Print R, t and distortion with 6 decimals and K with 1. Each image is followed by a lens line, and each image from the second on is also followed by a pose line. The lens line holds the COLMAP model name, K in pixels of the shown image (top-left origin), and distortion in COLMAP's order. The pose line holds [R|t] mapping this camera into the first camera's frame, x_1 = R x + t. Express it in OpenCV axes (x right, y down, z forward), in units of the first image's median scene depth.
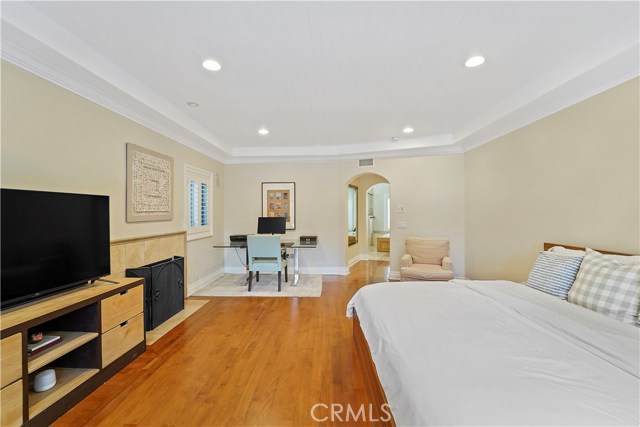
lens RADIAL K [[268.4, 0, 320.9], [0, 268.4, 211.6], [0, 0, 1]] dist [-0.001725, -0.000039]
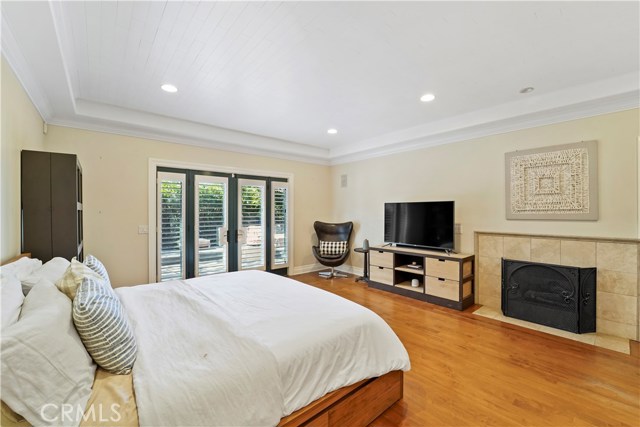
lens RADIAL K [[268.4, 0, 320.9], [0, 268.4, 211.6], [0, 0, 1]] dist [-0.001725, -0.000039]
pose [[-0.747814, 0.003653, -0.663898, 0.698083], [0.006364, 0.999978, -0.001666, 0.002655], [0.663878, -0.005471, -0.747821, 1.344560]]
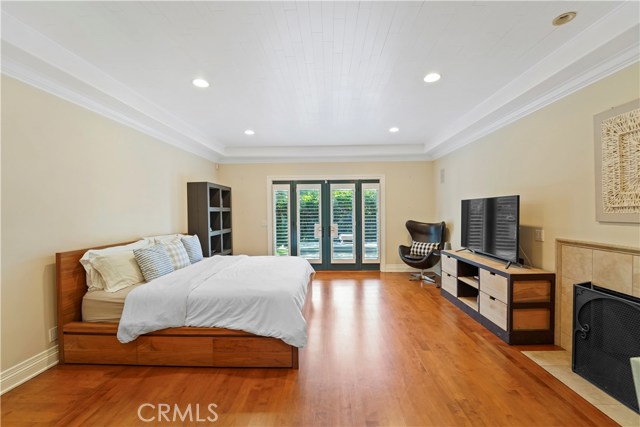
lens RADIAL K [[264.8, 0, 320.0], [0, 264.8, 213.5], [0, 0, 1]] dist [-0.003310, -0.000229]
pose [[-0.999775, 0.009867, 0.018793, 0.036810], [0.009929, 0.999946, 0.003179, 0.006968], [-0.018761, 0.003365, -0.999818, 1.744598]]
